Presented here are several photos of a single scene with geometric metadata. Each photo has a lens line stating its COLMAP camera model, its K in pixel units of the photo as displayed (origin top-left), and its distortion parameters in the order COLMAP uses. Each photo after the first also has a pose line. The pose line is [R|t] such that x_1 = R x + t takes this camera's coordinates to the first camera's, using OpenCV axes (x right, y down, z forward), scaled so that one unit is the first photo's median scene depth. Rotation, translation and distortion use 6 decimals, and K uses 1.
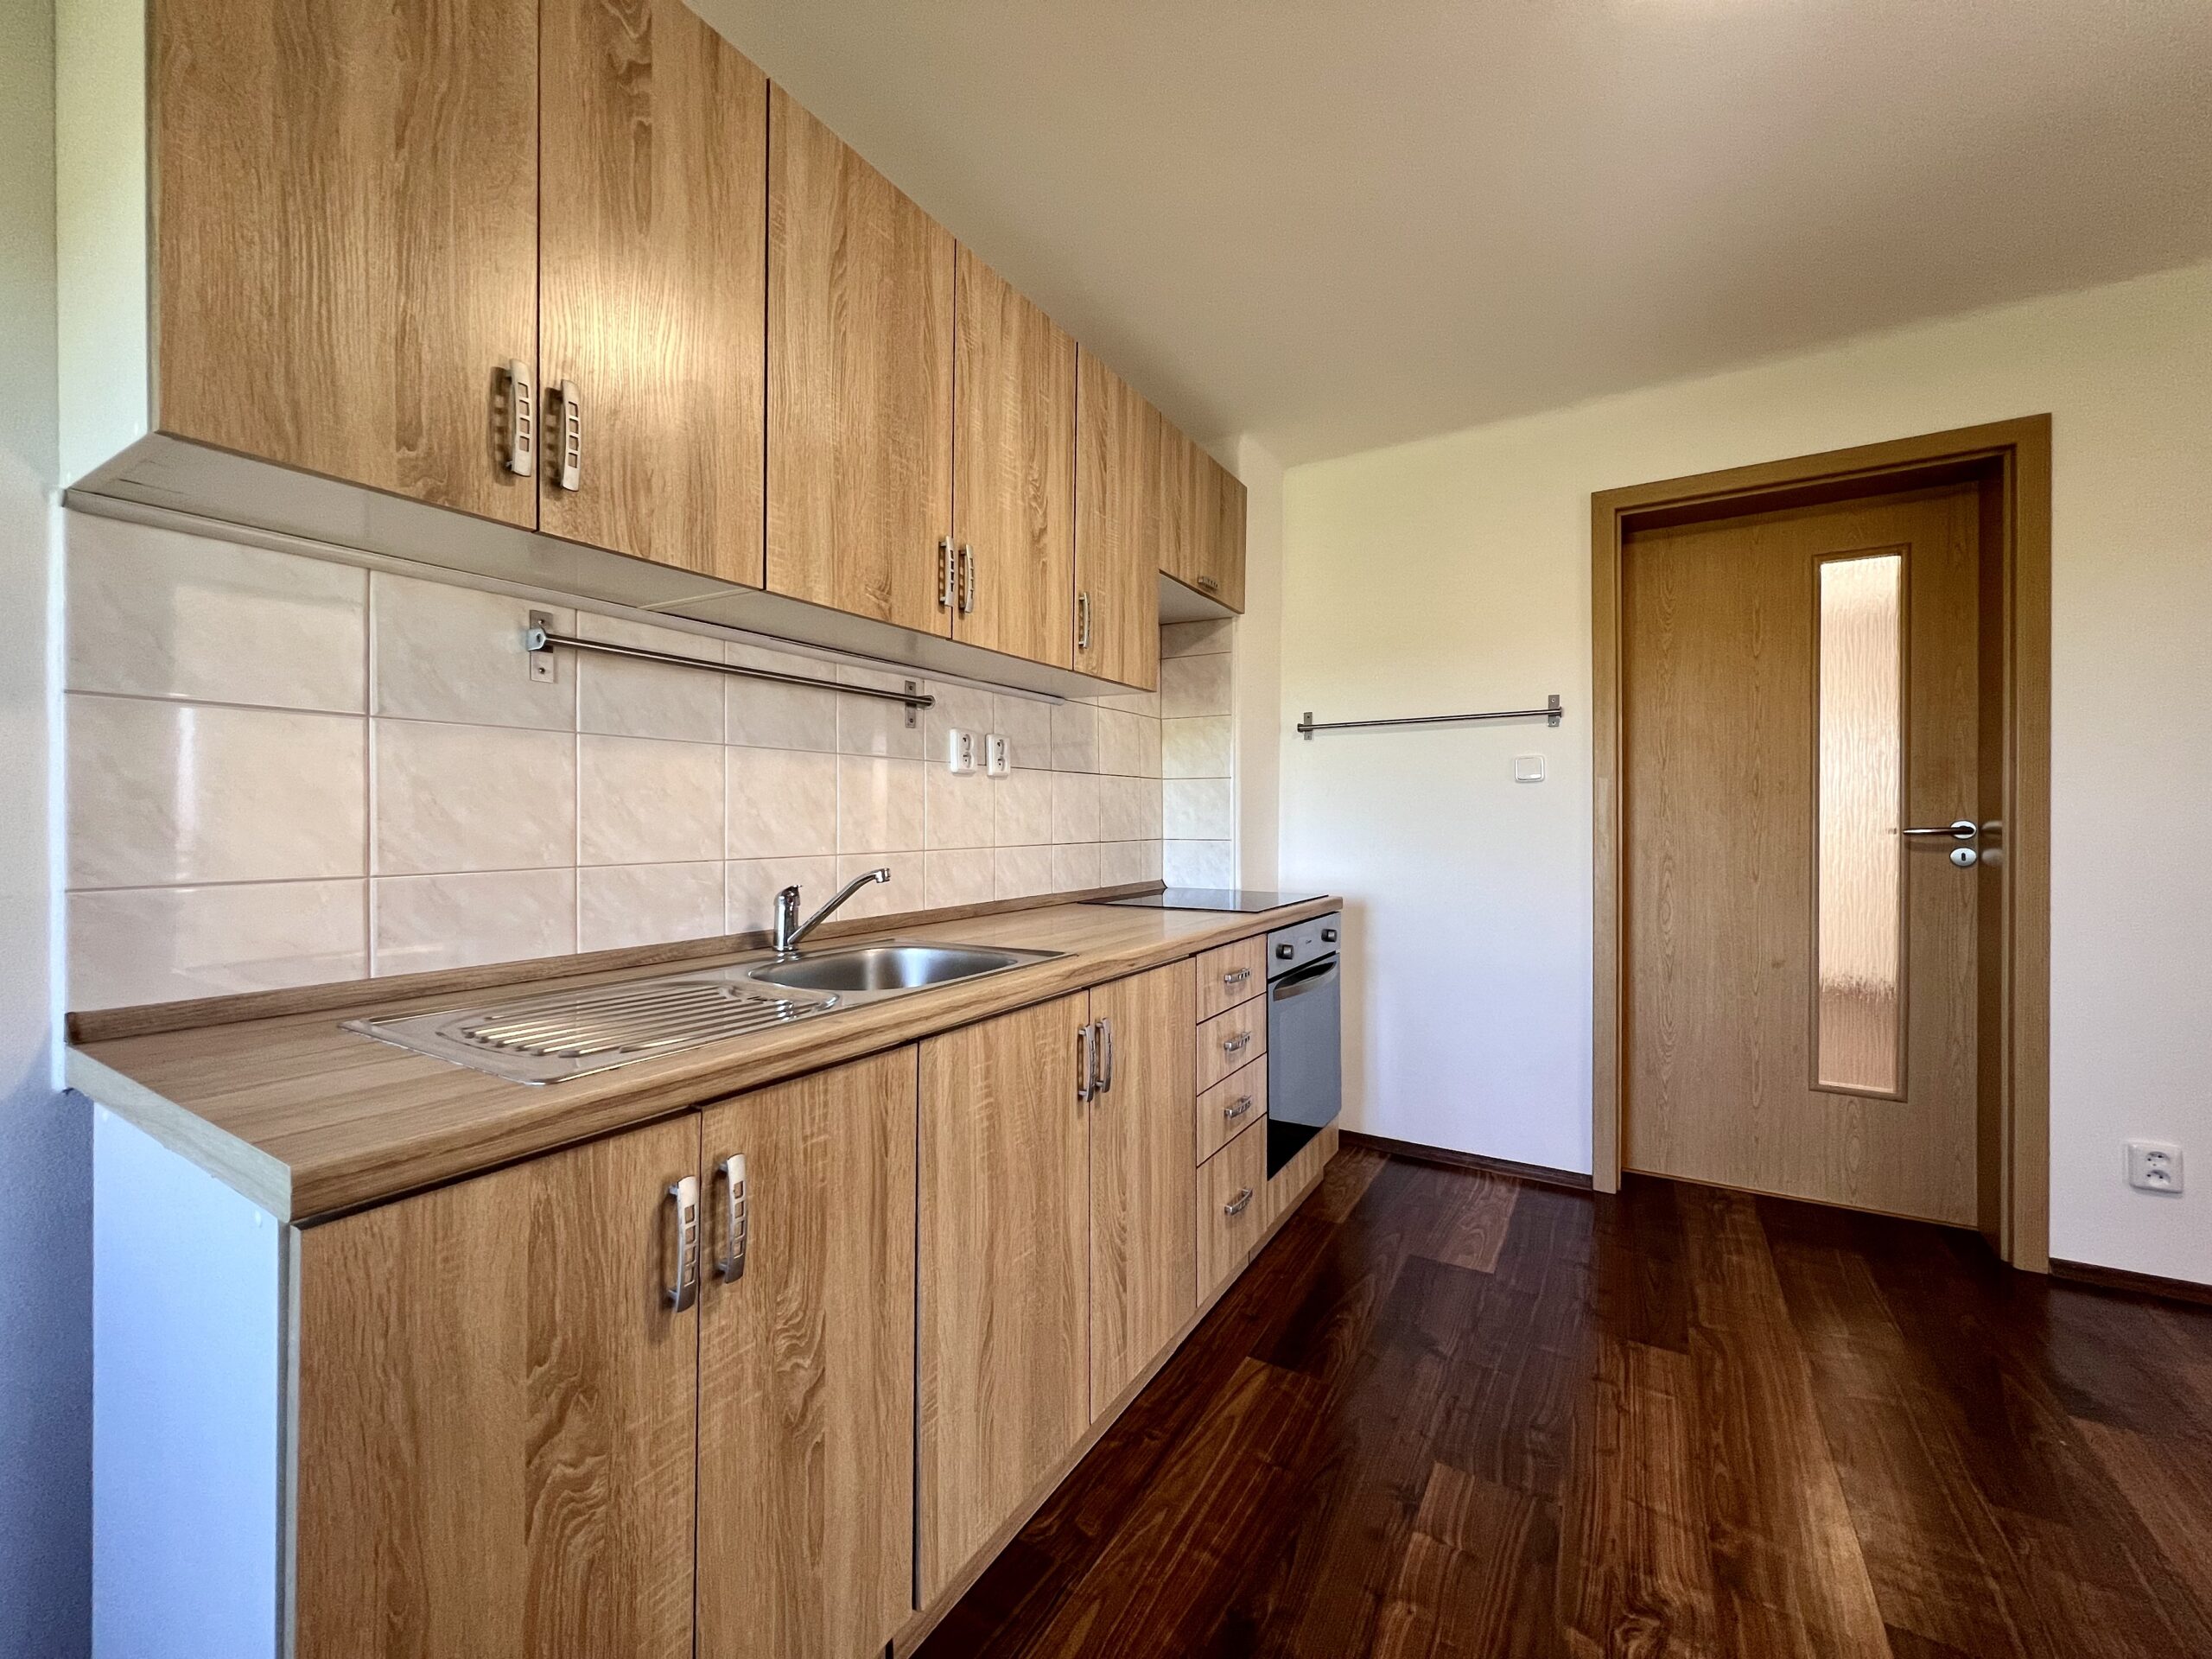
lens RADIAL K [[884.6, 0, 1100.8], [0, 884.6, 823.1], [0, 0, 1]] dist [-0.001825, 0.000661]
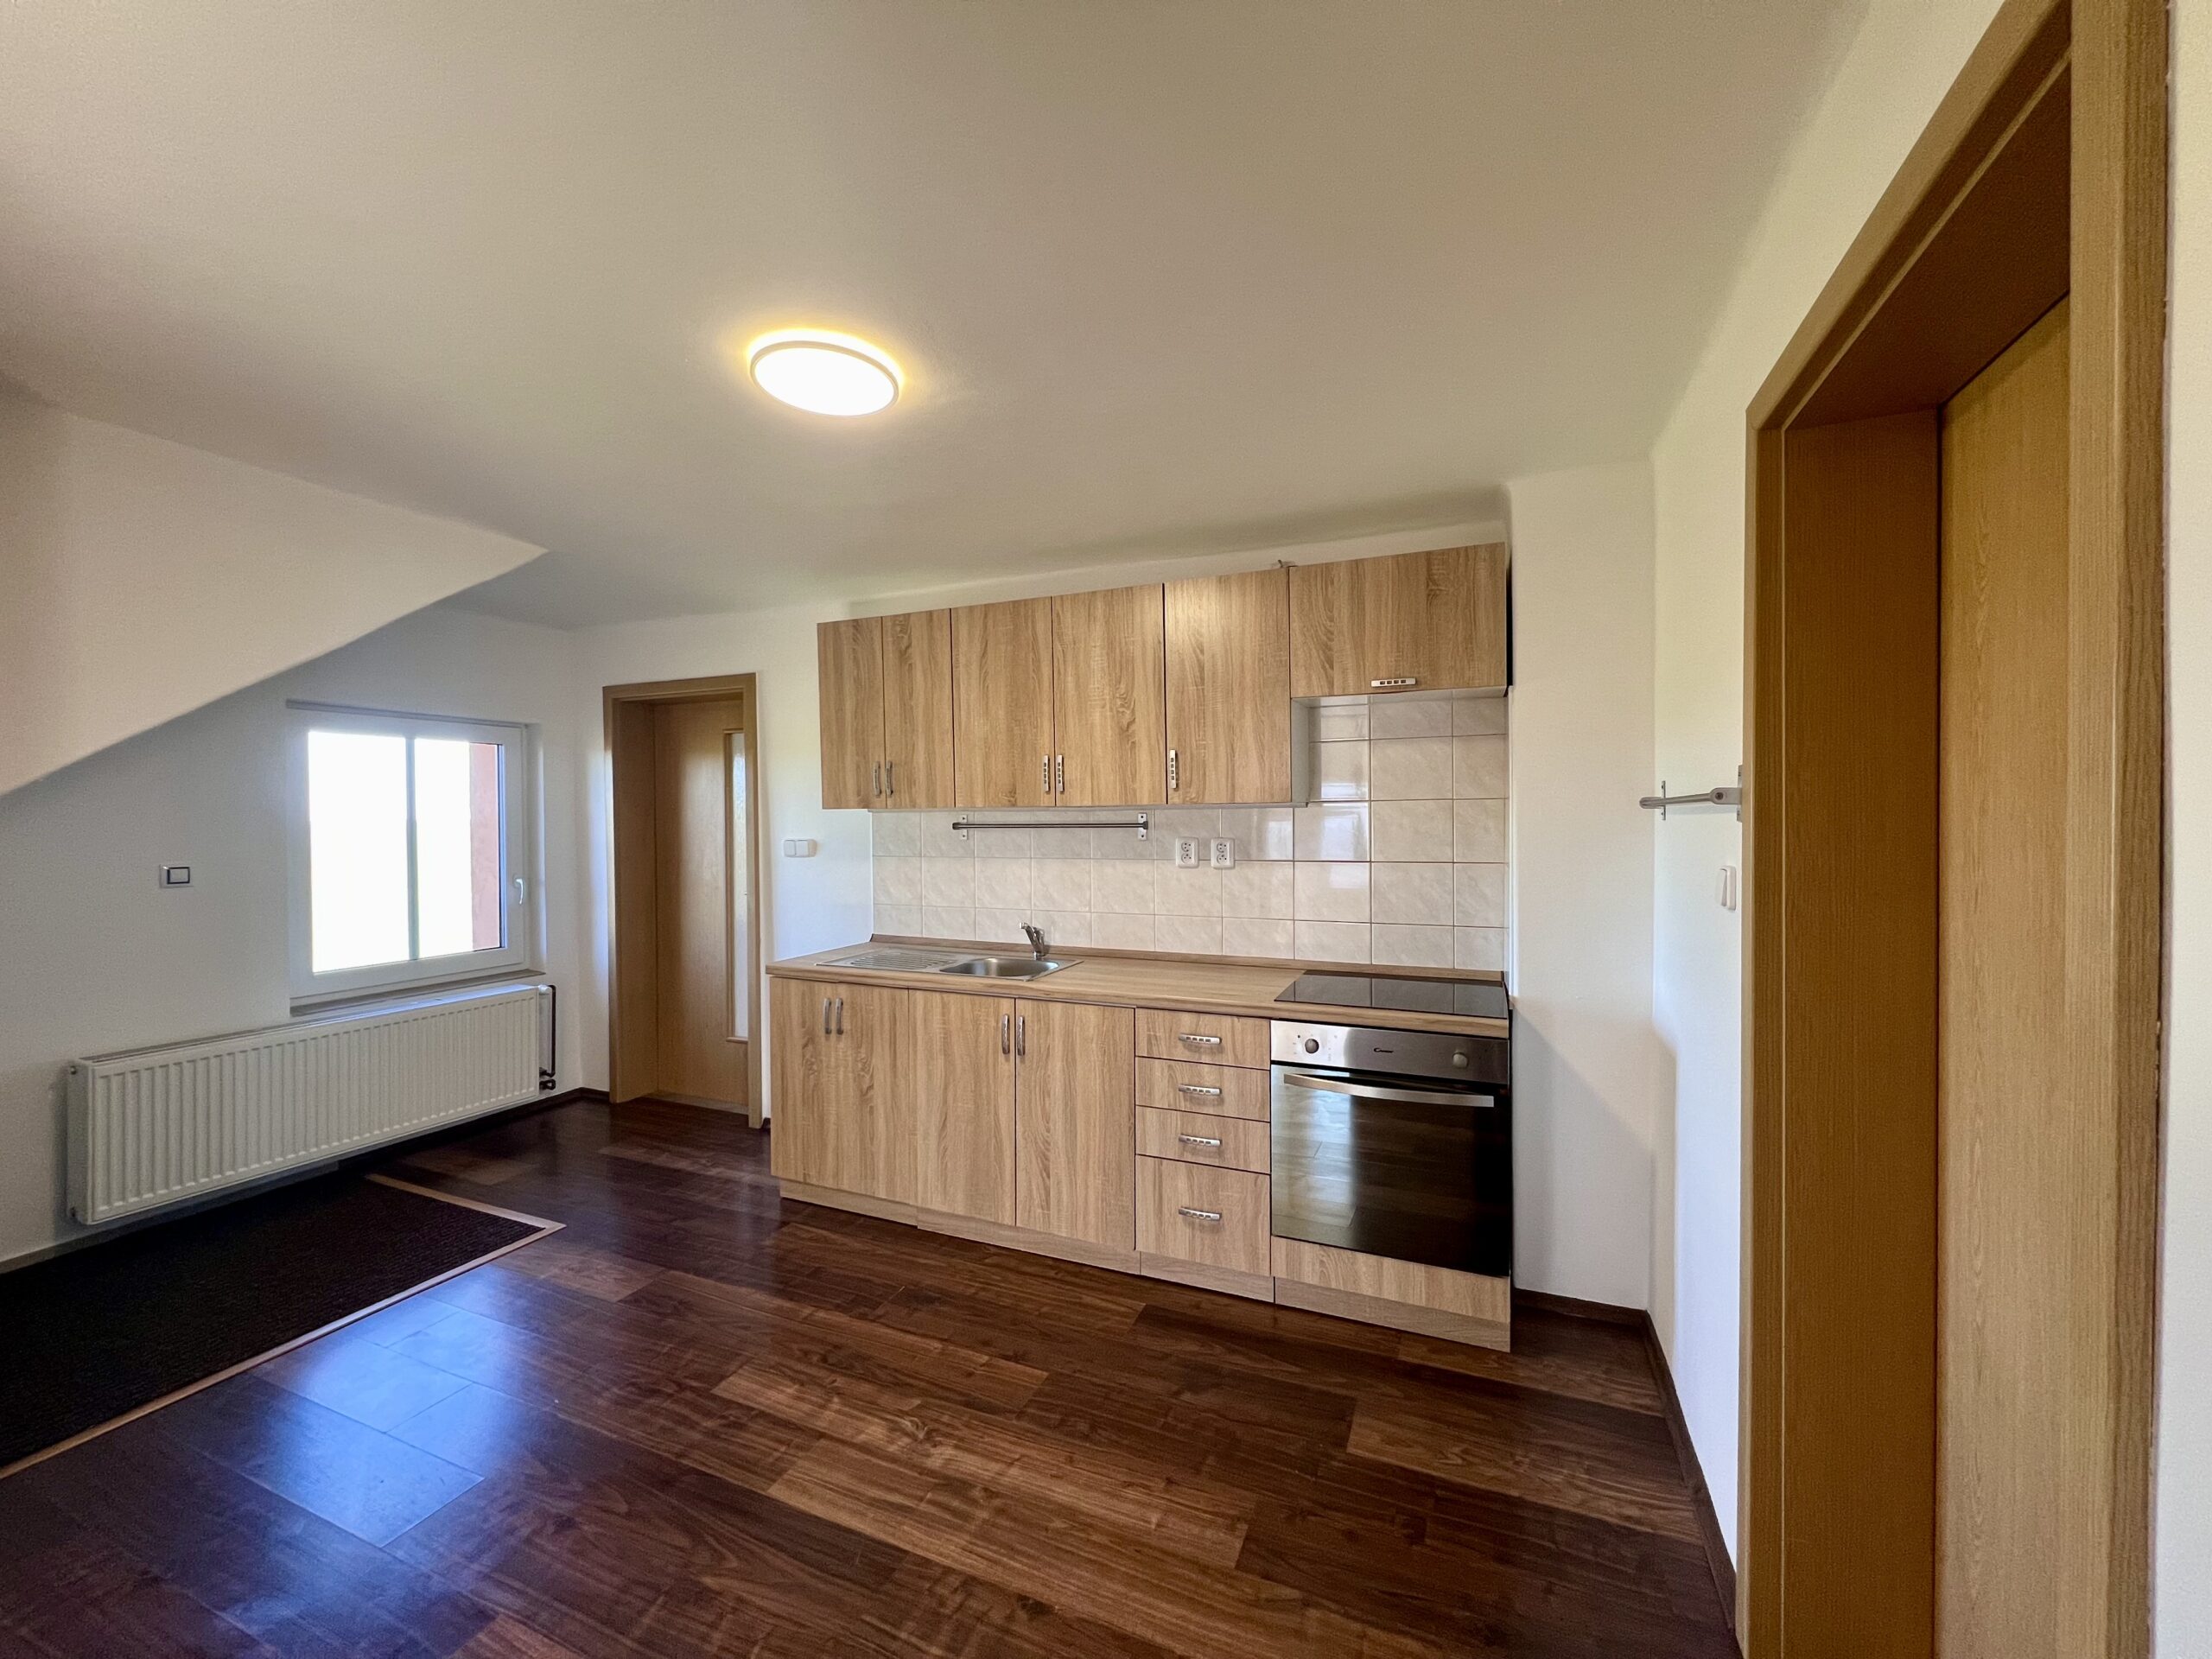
lens RADIAL K [[884.6, 0, 1100.8], [0, 884.6, 823.1], [0, 0, 1]] dist [-0.001825, 0.000661]
pose [[0.138265, 0.008669, -0.990357, 1.645659], [0.002595, 0.999955, 0.009116, -0.180560], [0.990392, -0.003831, 0.138236, 0.795366]]
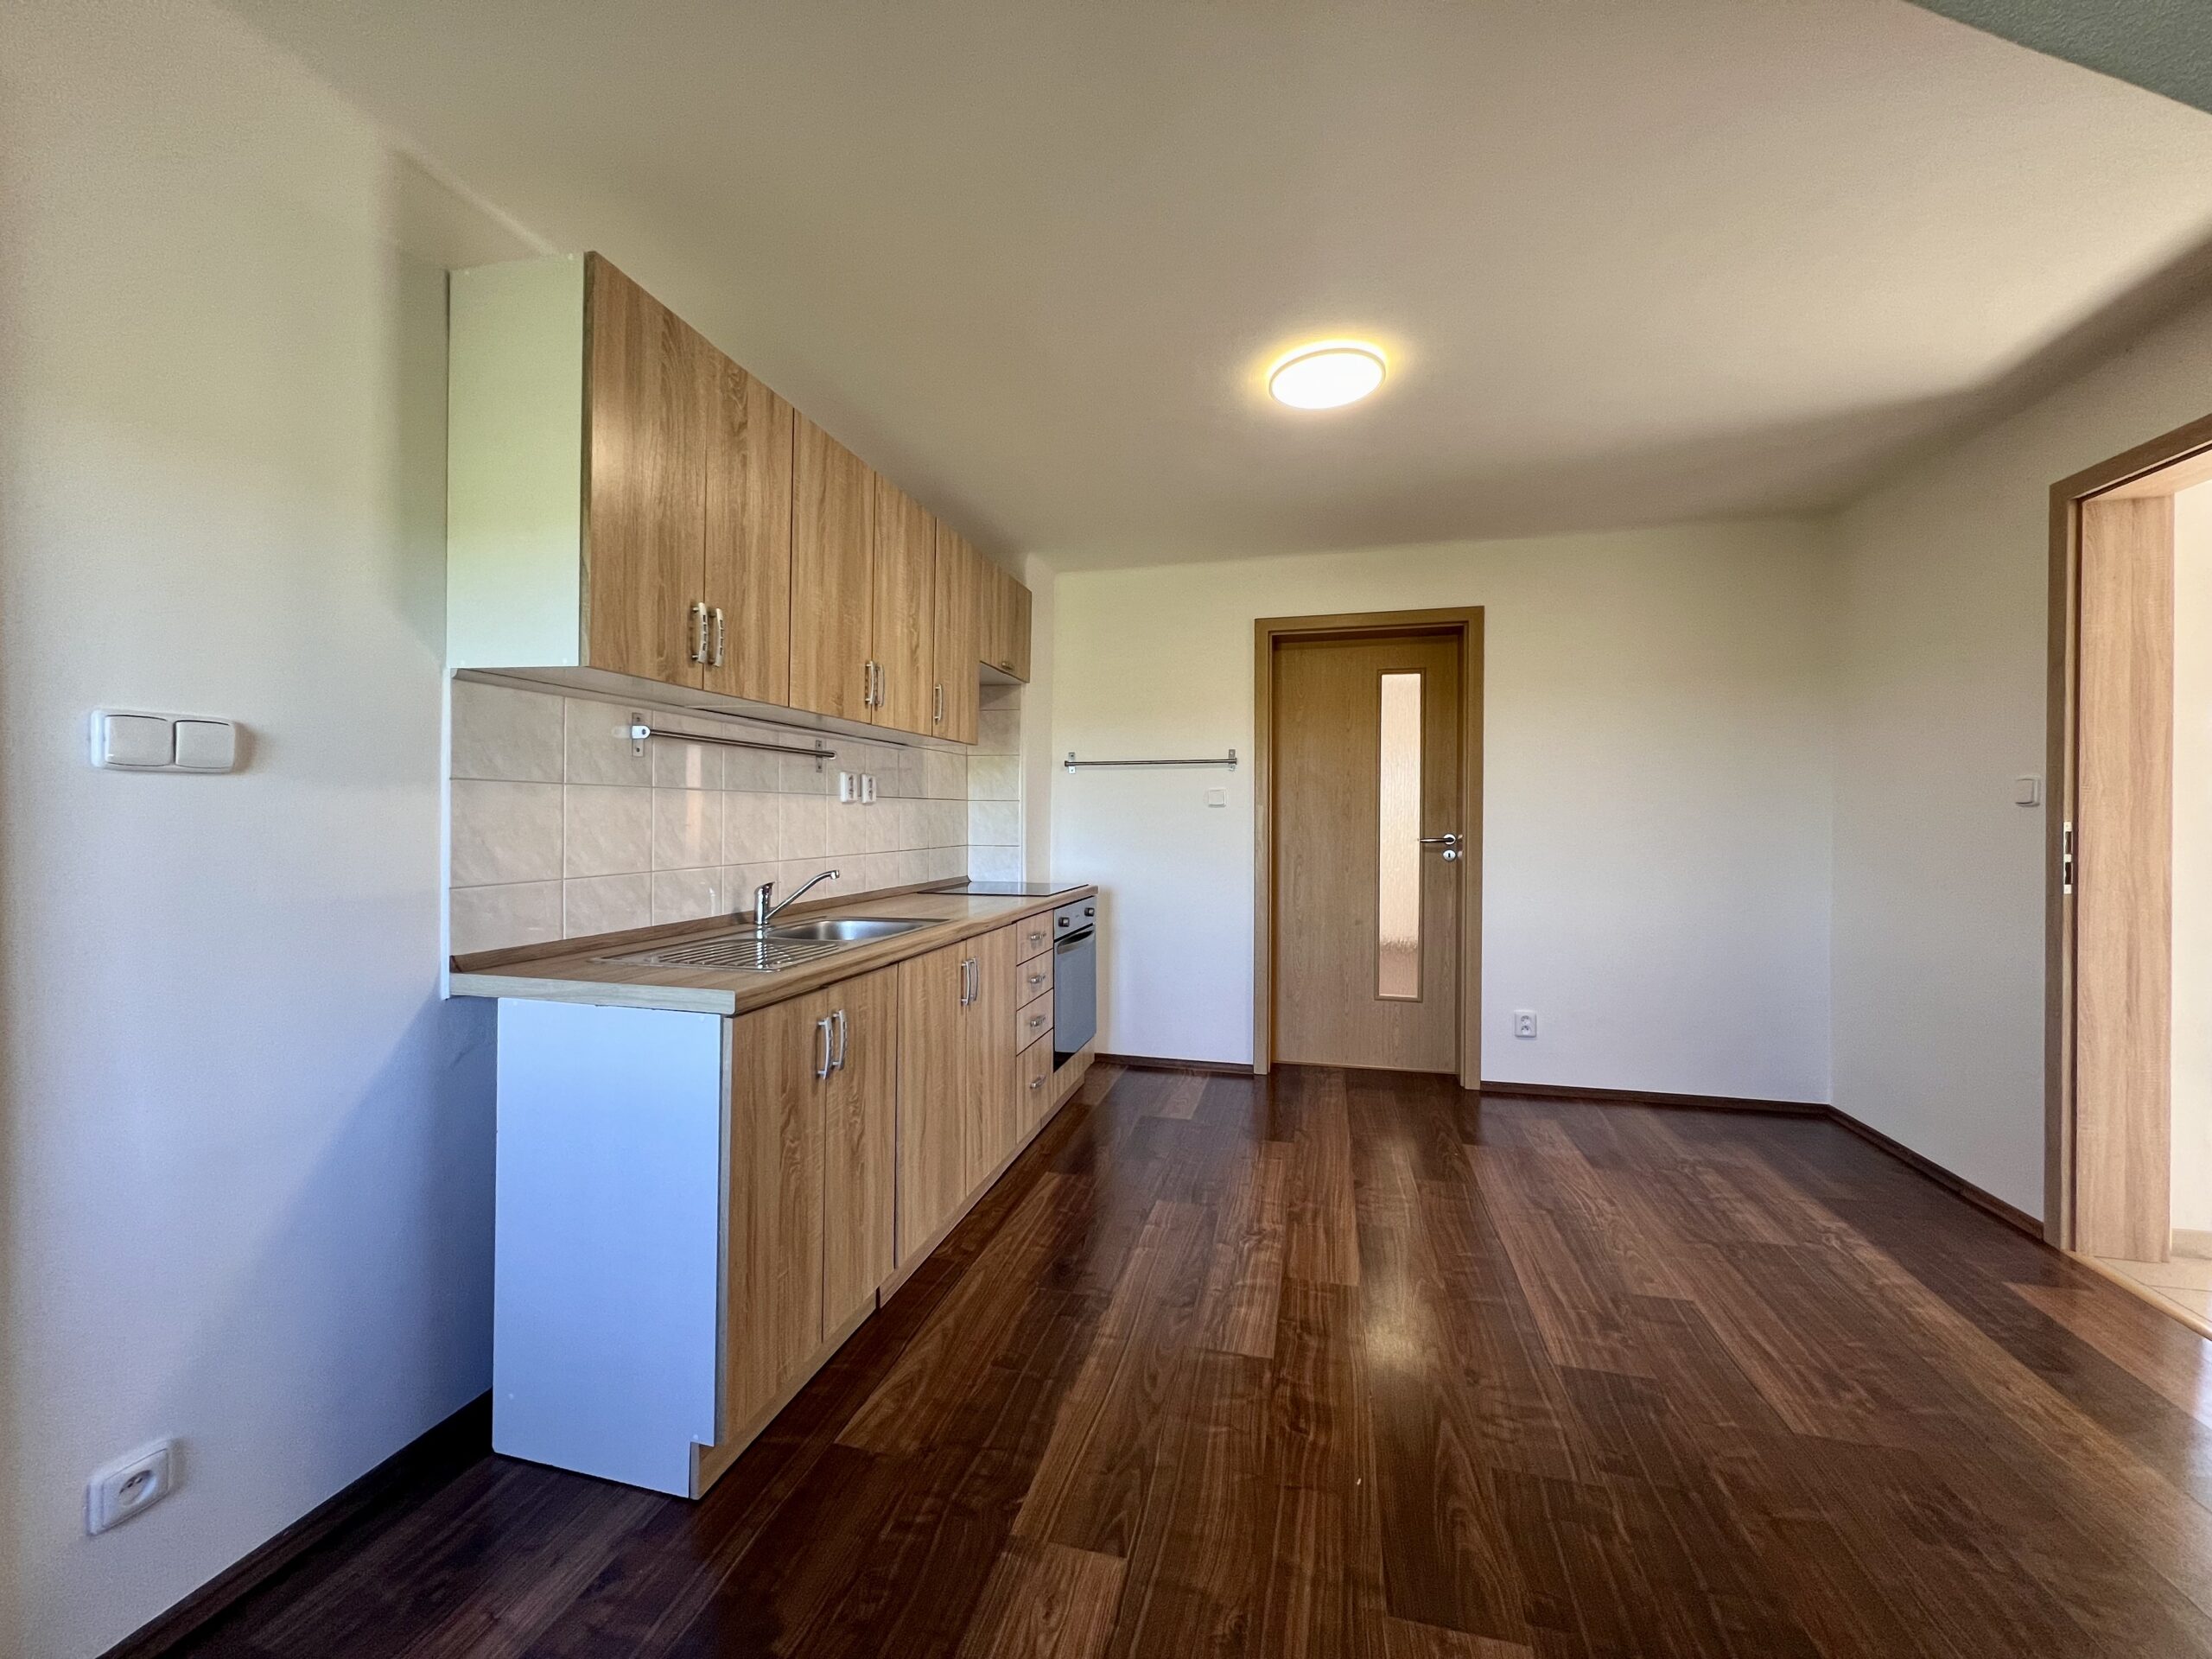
lens RADIAL K [[884.6, 0, 1100.8], [0, 884.6, 823.1], [0, 0, 1]] dist [-0.001825, 0.000661]
pose [[0.956084, 0.002977, 0.293077, -0.227523], [-0.004180, 0.999985, 0.003481, -0.036867], [-0.293062, -0.004553, 0.956082, -0.598430]]
